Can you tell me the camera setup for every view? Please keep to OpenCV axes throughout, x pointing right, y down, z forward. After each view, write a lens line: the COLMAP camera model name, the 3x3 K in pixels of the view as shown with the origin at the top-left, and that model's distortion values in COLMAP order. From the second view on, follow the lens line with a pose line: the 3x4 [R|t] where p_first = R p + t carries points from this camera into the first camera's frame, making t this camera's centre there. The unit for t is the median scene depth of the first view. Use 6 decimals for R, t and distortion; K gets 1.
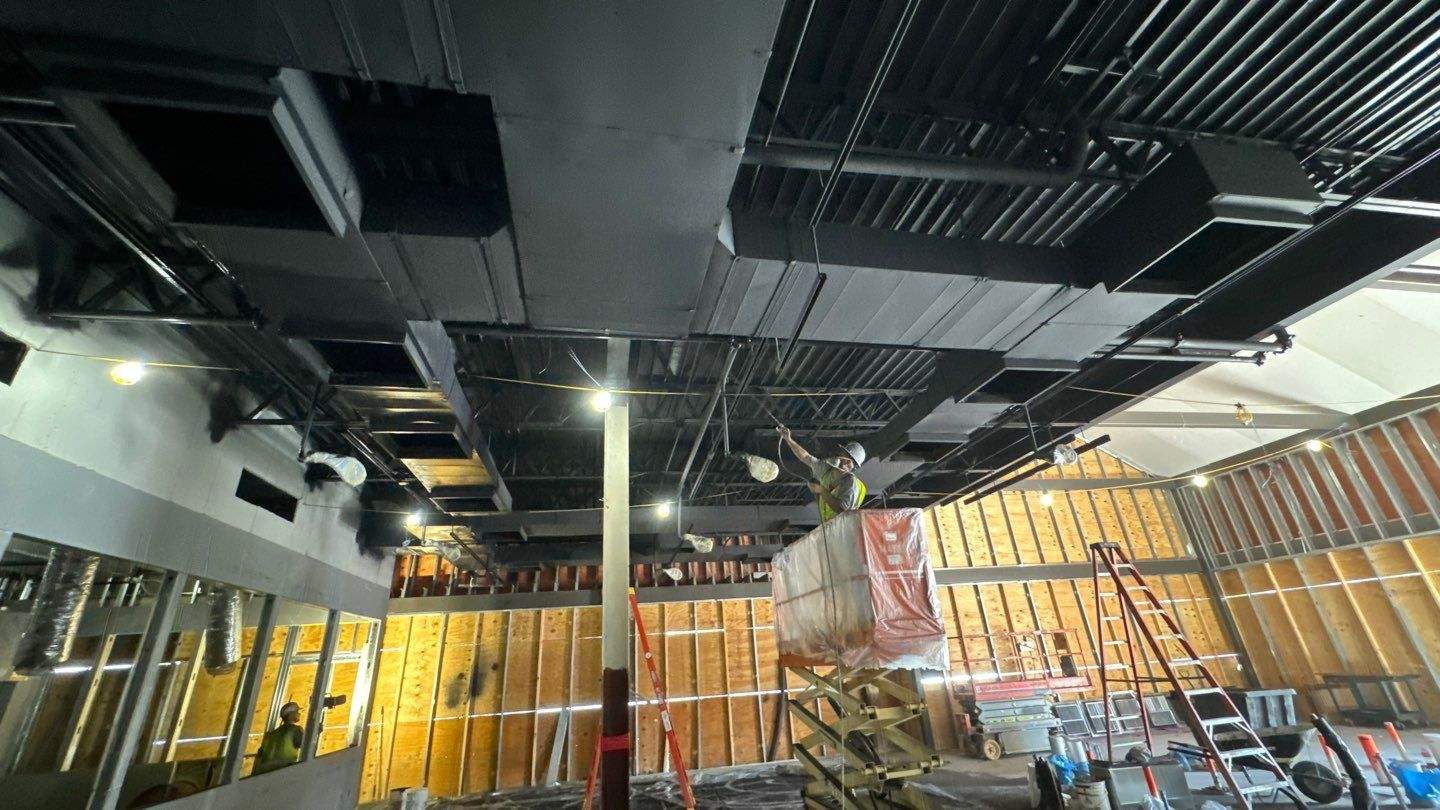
lens RADIAL K [[575.8, 0, 717.2], [0, 575.8, 404.2], [0, 0, 1]] dist [-0.001266, 0.000042]
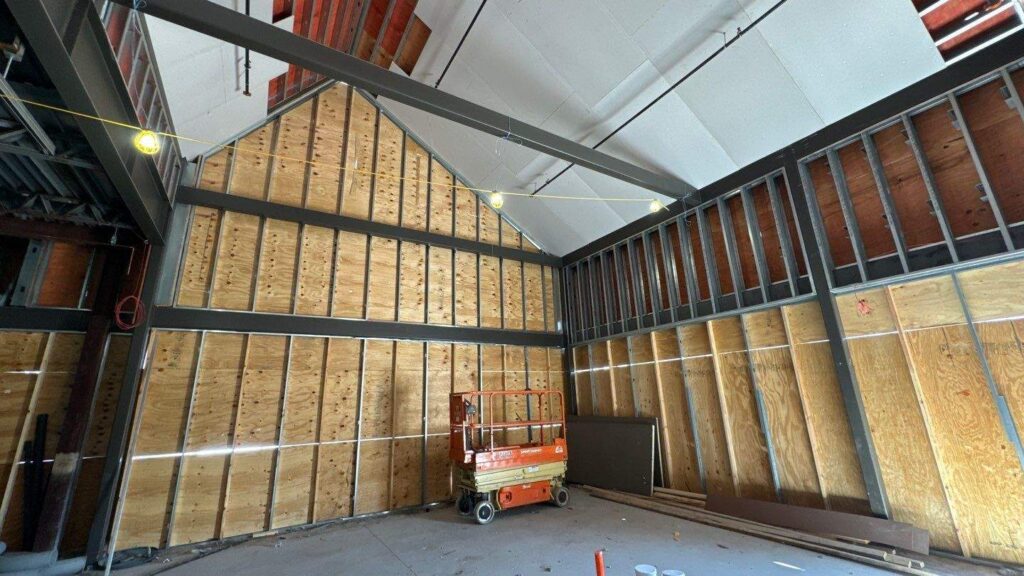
lens RADIAL K [[409.5, 0, 508.8], [0, 409.5, 286.4], [0, 0, 1]] dist [-0.001266, 0.000042]
pose [[0.928278, 0.132590, 0.347448, 0.544260], [-0.176467, 0.979446, 0.097701, 0.146918], [-0.327353, -0.152007, 0.932595, 0.407206]]
